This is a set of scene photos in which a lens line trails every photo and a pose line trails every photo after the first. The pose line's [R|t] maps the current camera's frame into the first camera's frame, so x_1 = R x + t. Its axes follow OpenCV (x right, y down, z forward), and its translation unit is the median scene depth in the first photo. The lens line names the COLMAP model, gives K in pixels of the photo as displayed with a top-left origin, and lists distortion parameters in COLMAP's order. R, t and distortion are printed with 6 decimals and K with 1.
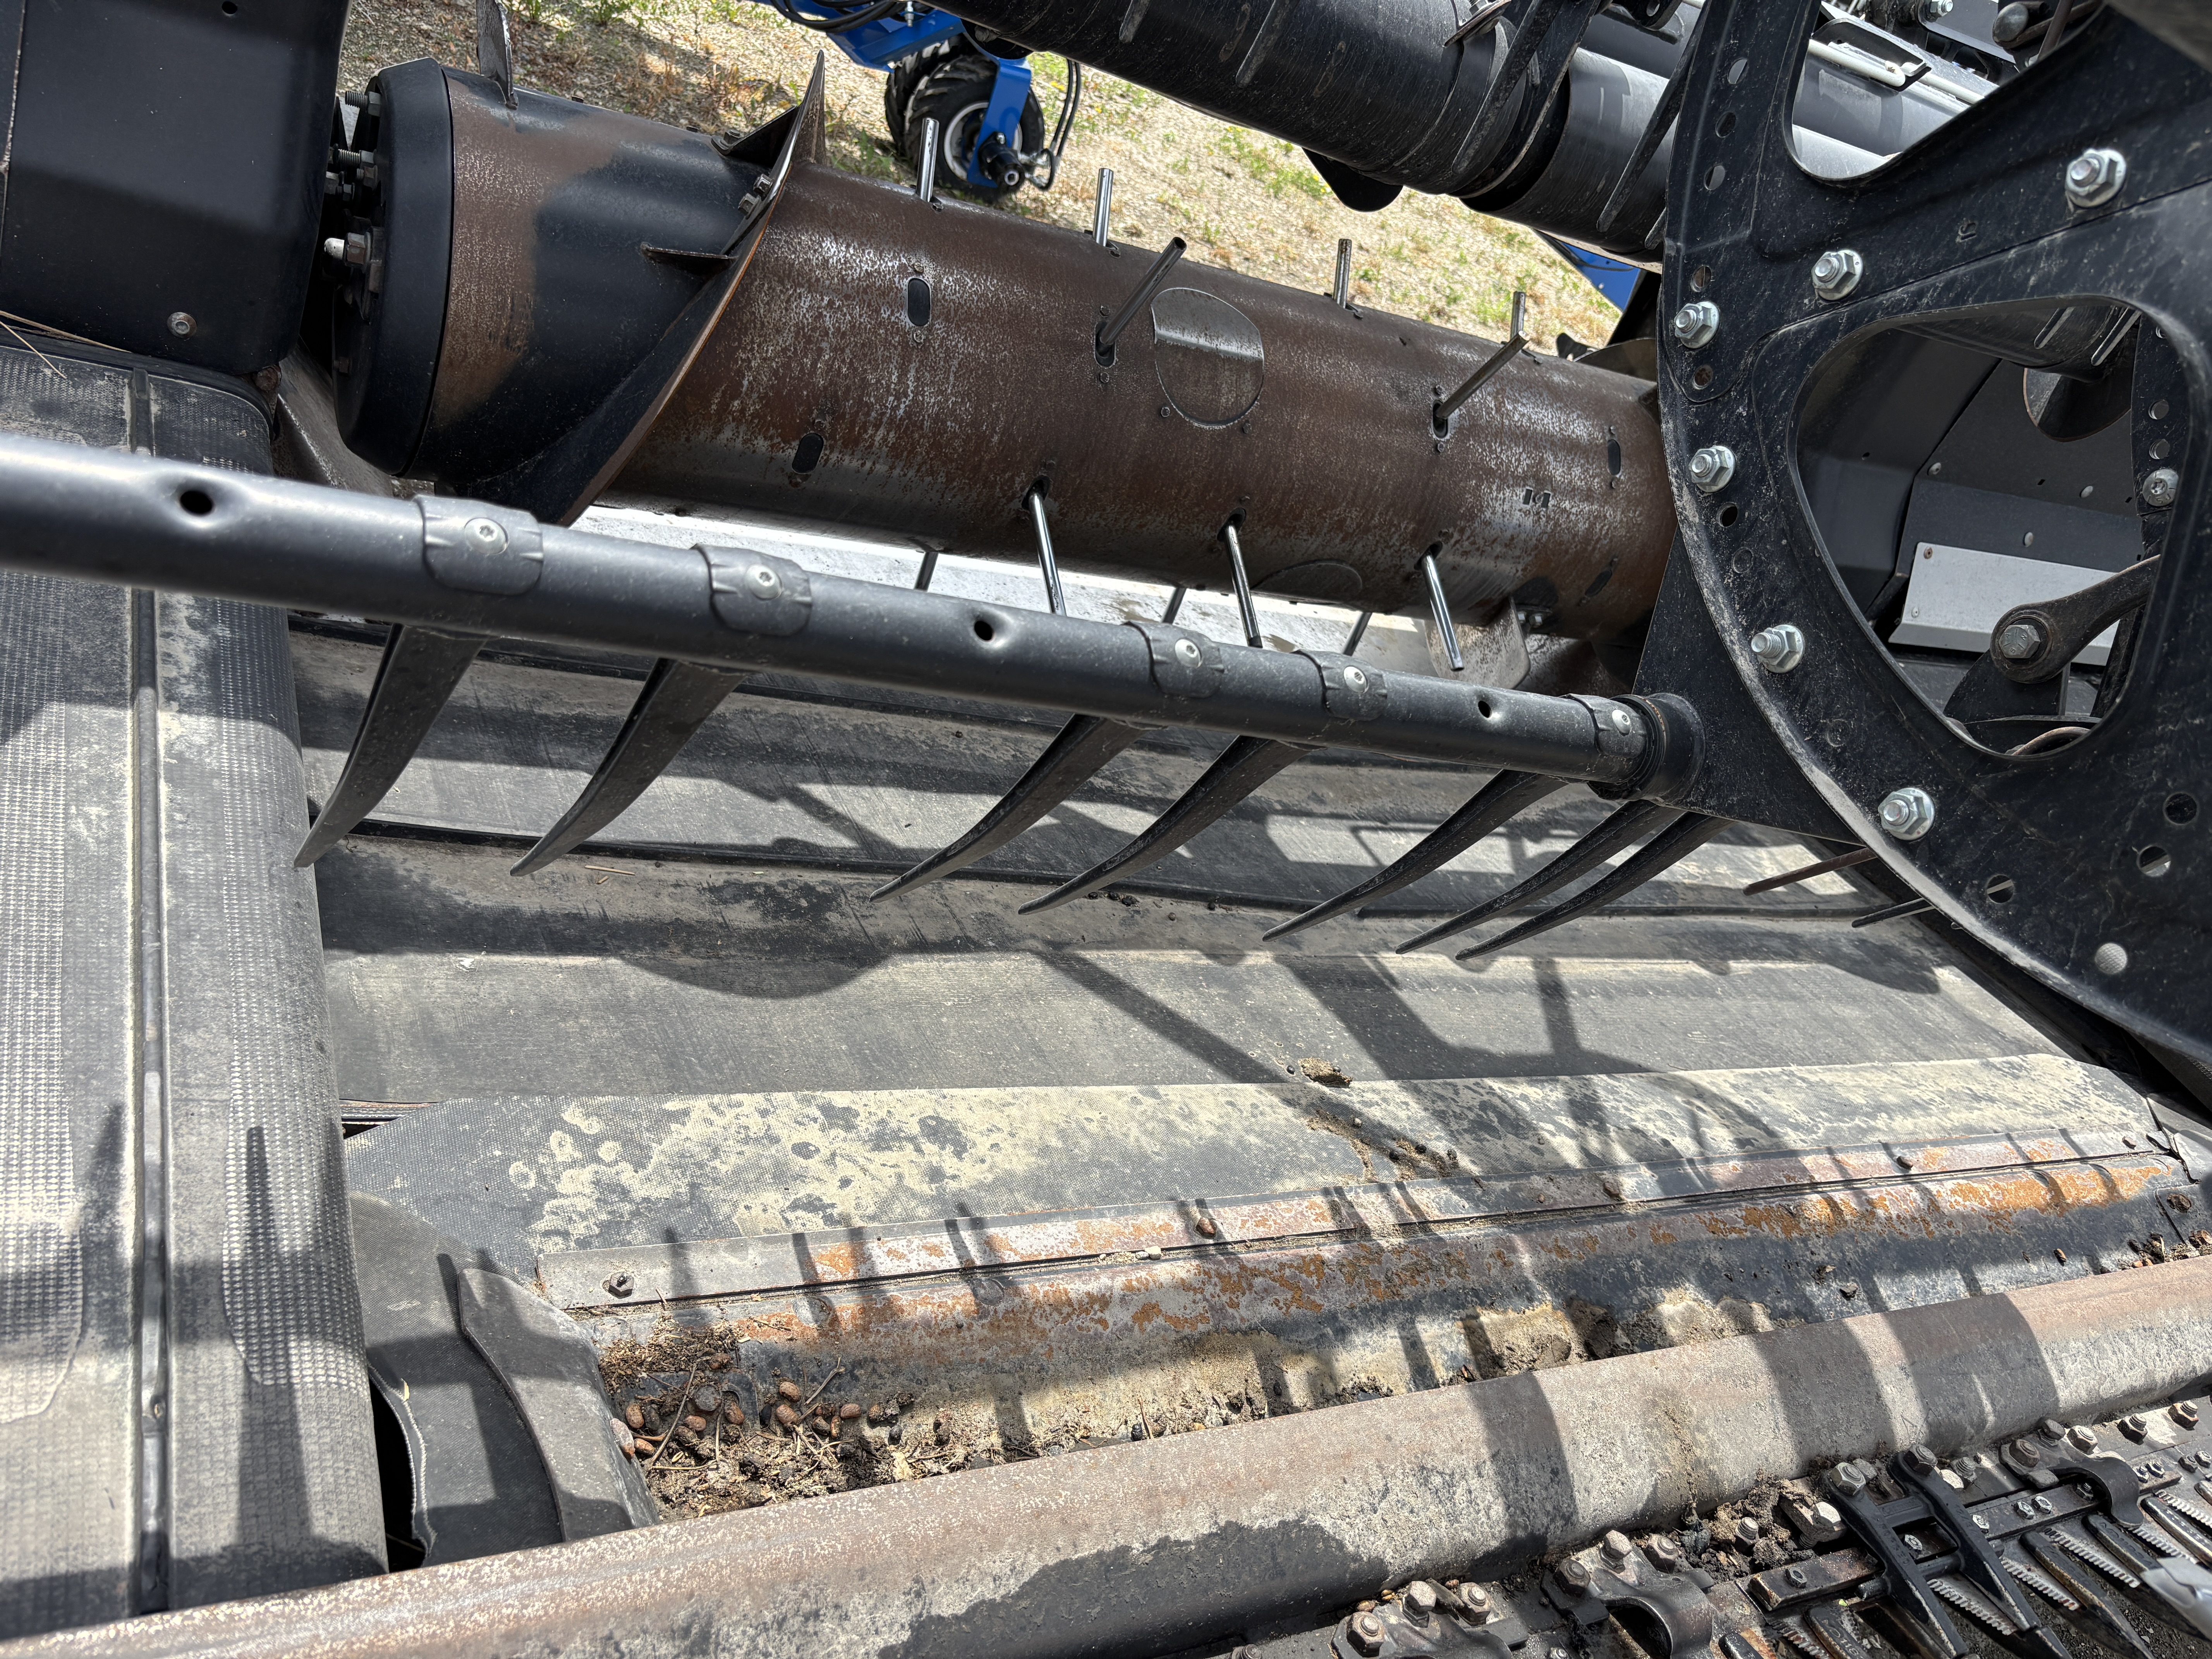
lens RADIAL K [[1702.1, 0, 1099.7], [0, 1702.1, 823.9], [0, 0, 1]] dist [0.068569, -0.072845]
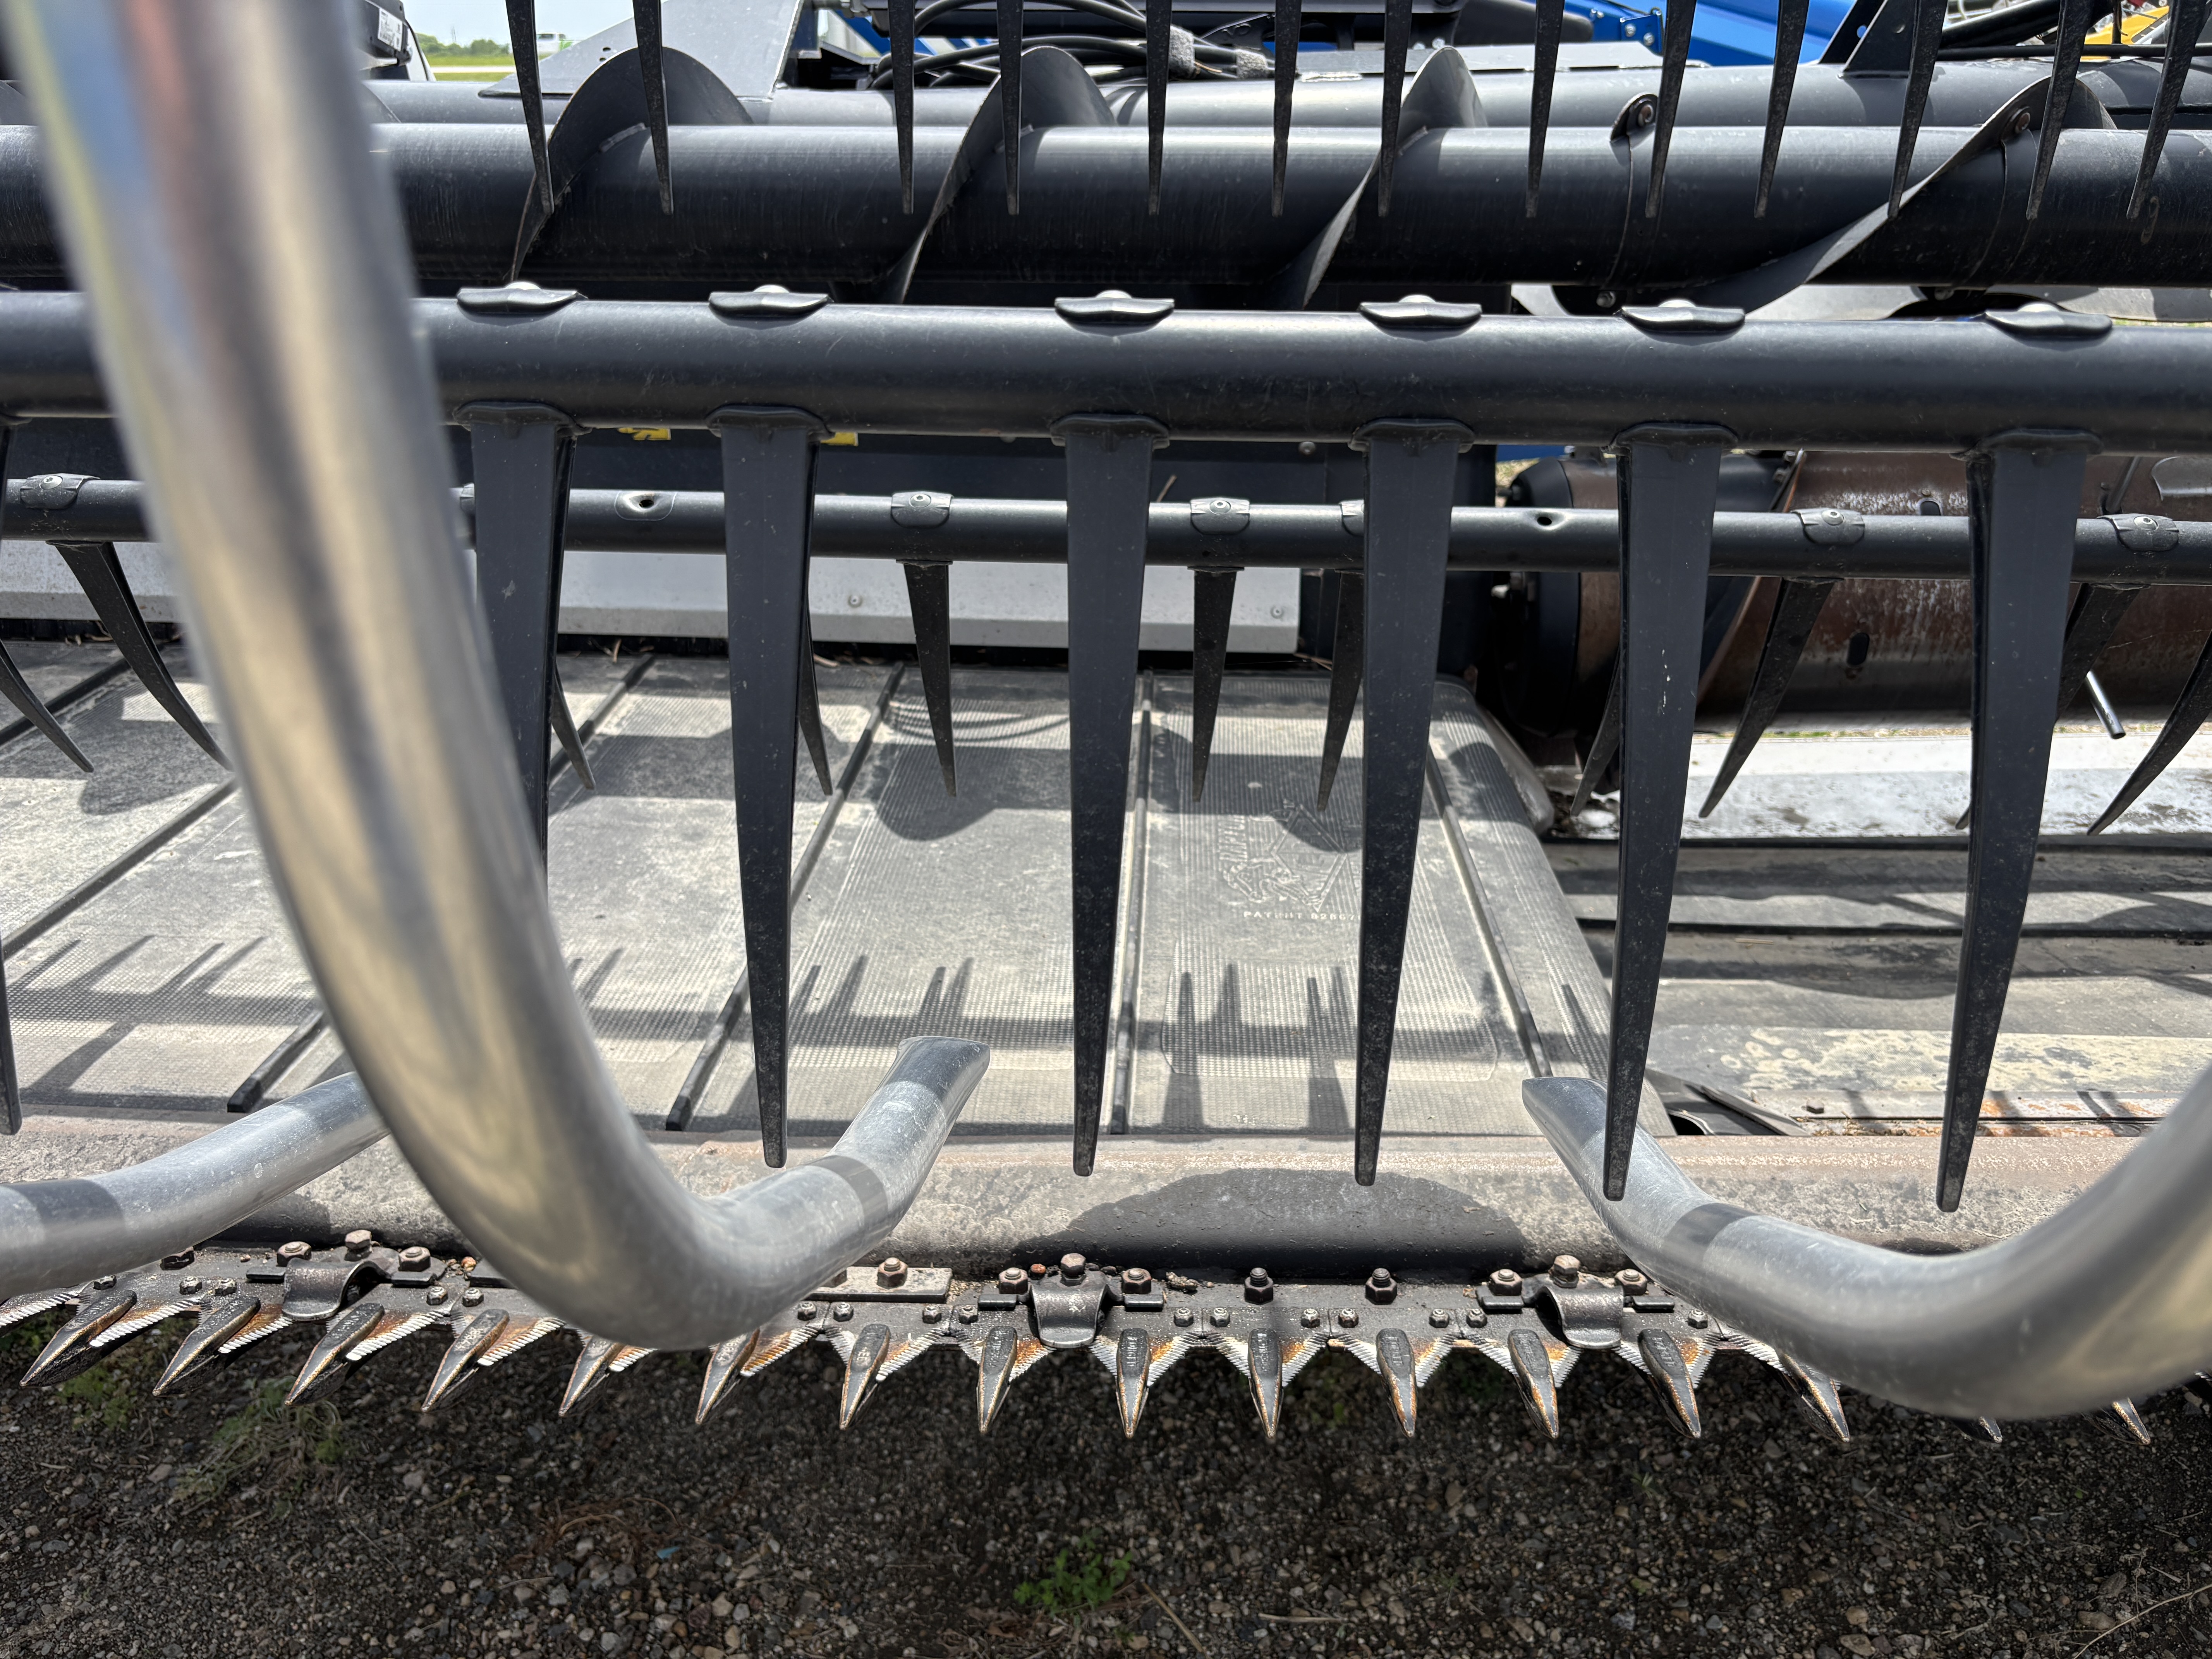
lens RADIAL K [[1785.5, 0, 1108.8], [0, 1785.5, 801.6], [0, 0, 1]] dist [-0.000202, 0.039129]
pose [[0.829000, -0.212536, -0.517288, 0.032111], [0.041356, 0.945736, -0.322294, 0.306272], [0.557717, 0.245789, 0.792805, -0.344888]]
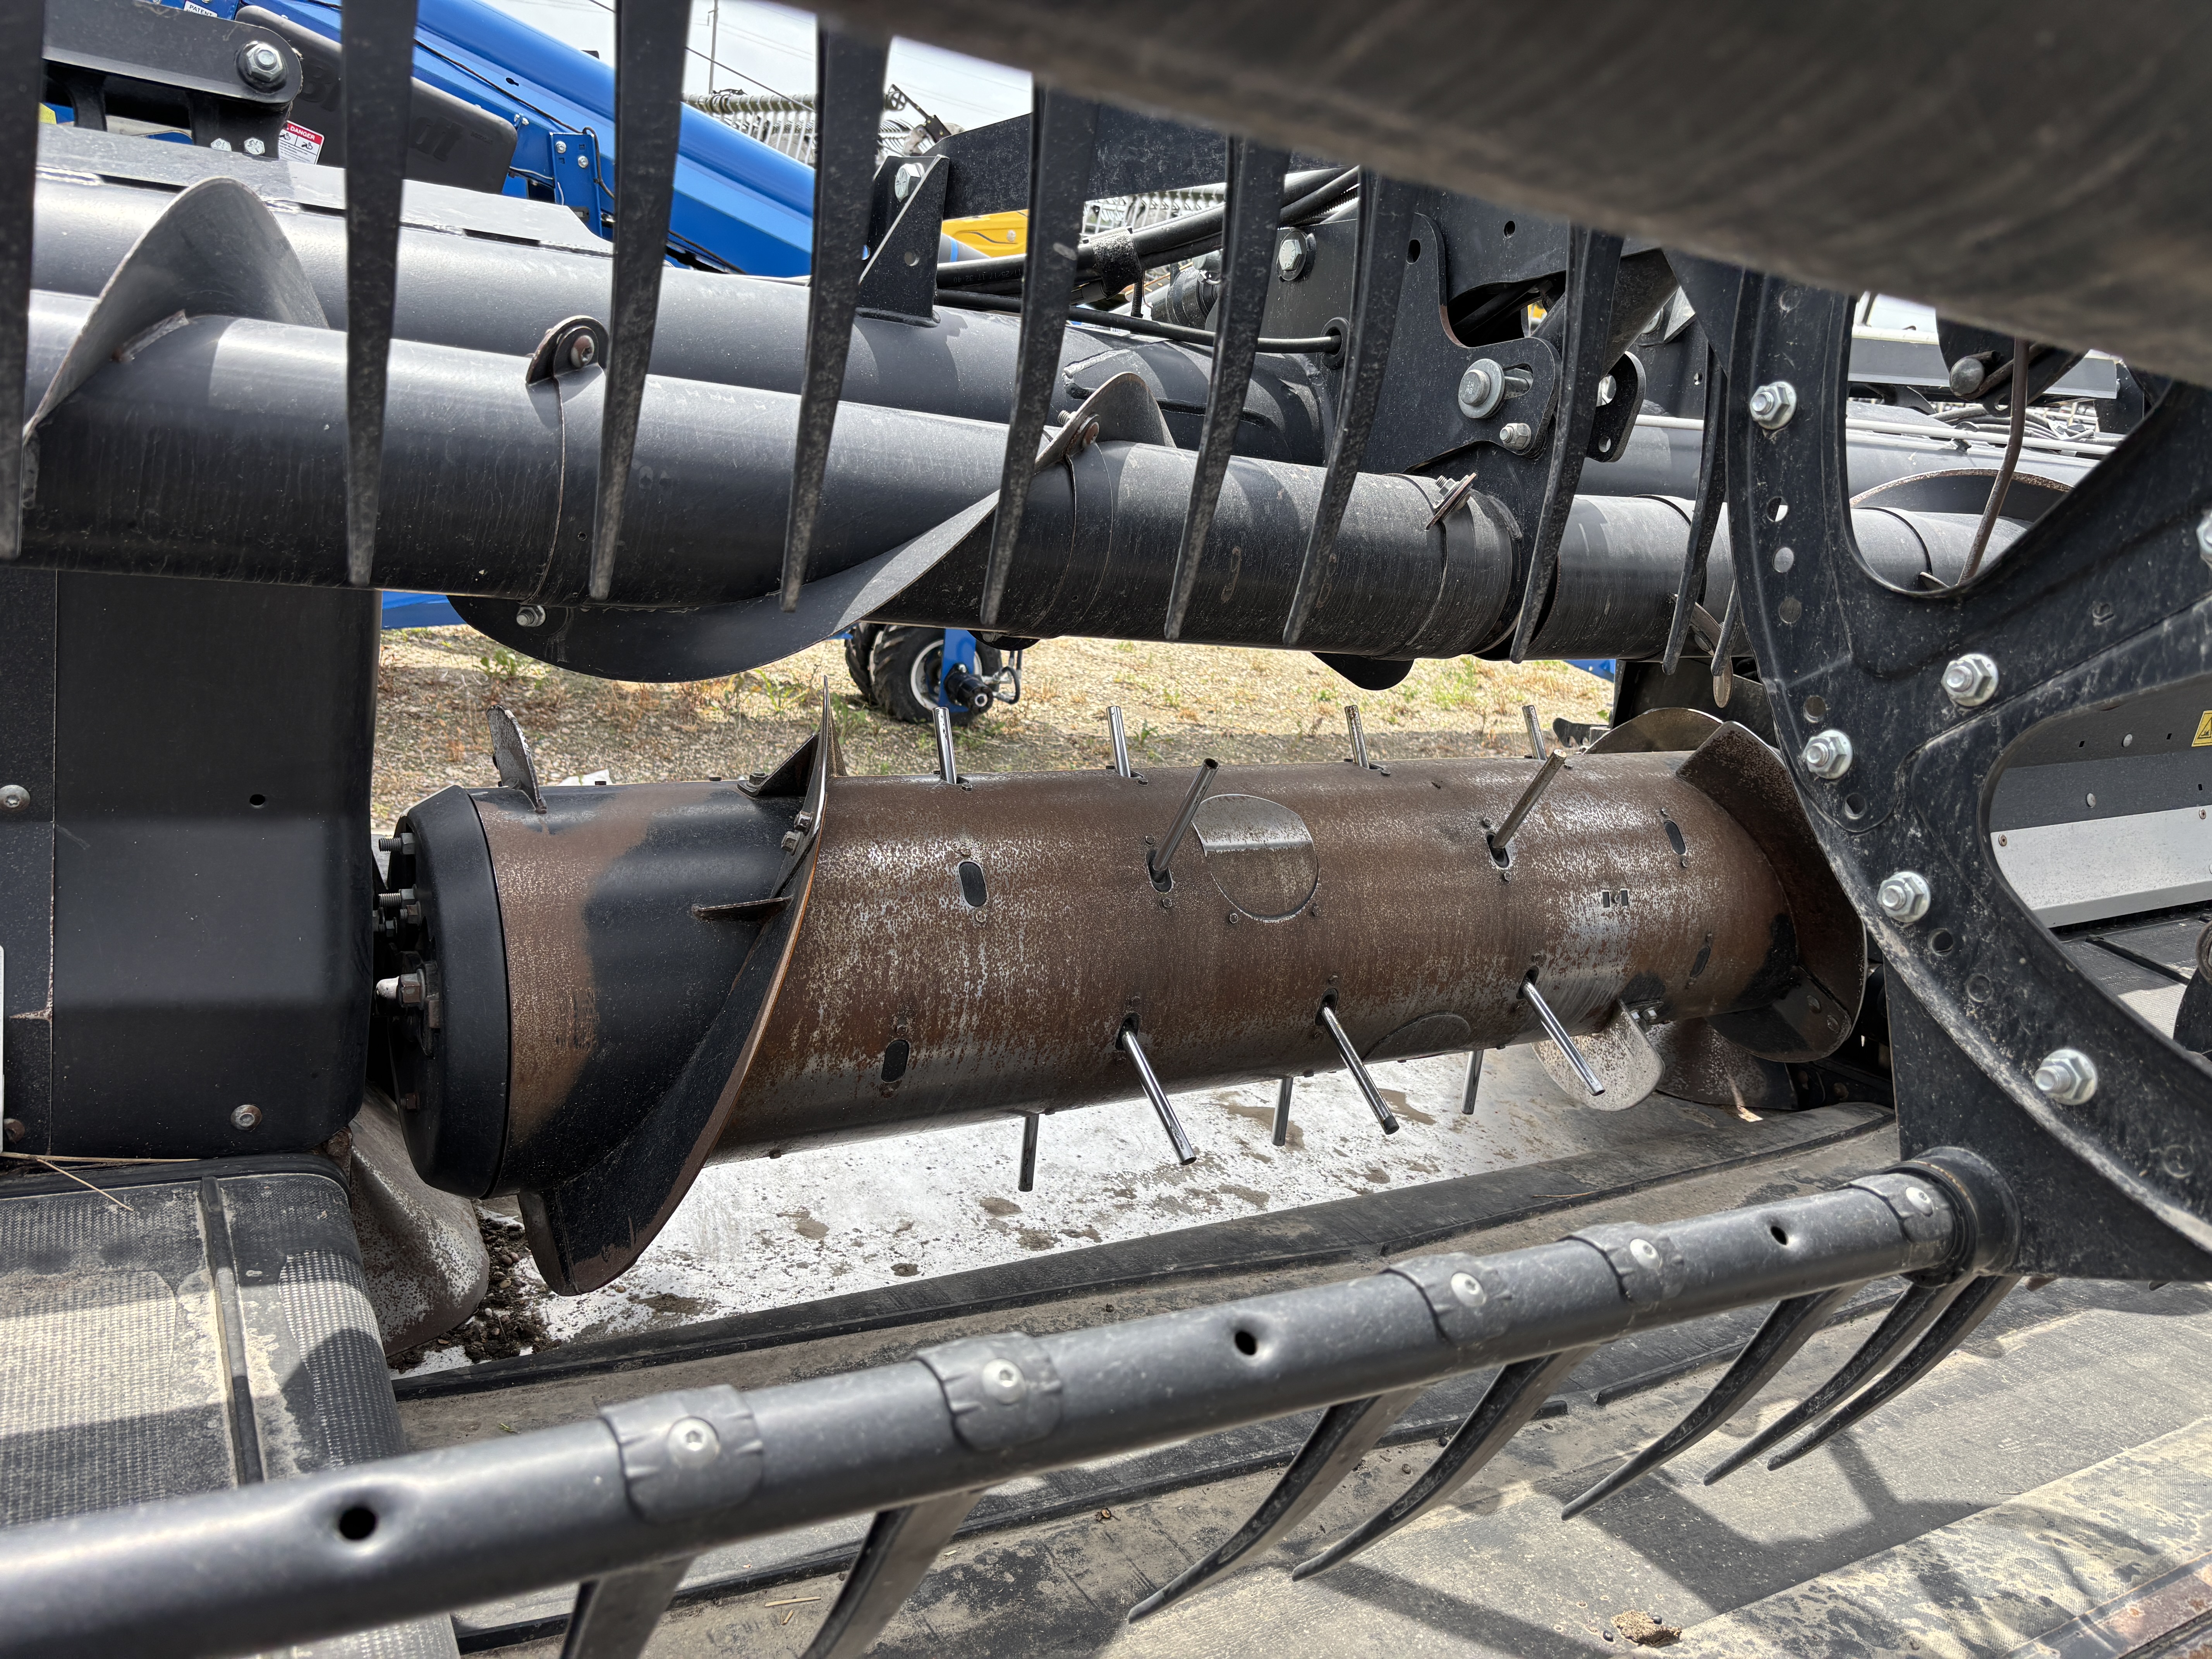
lens RADIAL K [[1695.2, 0, 1115.2], [0, 1695.2, 829.9], [0, 0, 1]] dist [0.098806, -0.097137]
pose [[0.968016, -0.250174, 0.018897, -0.038464], [0.246840, 0.936221, -0.250120, -0.071431], [0.044882, 0.246784, 0.968031, 0.048424]]
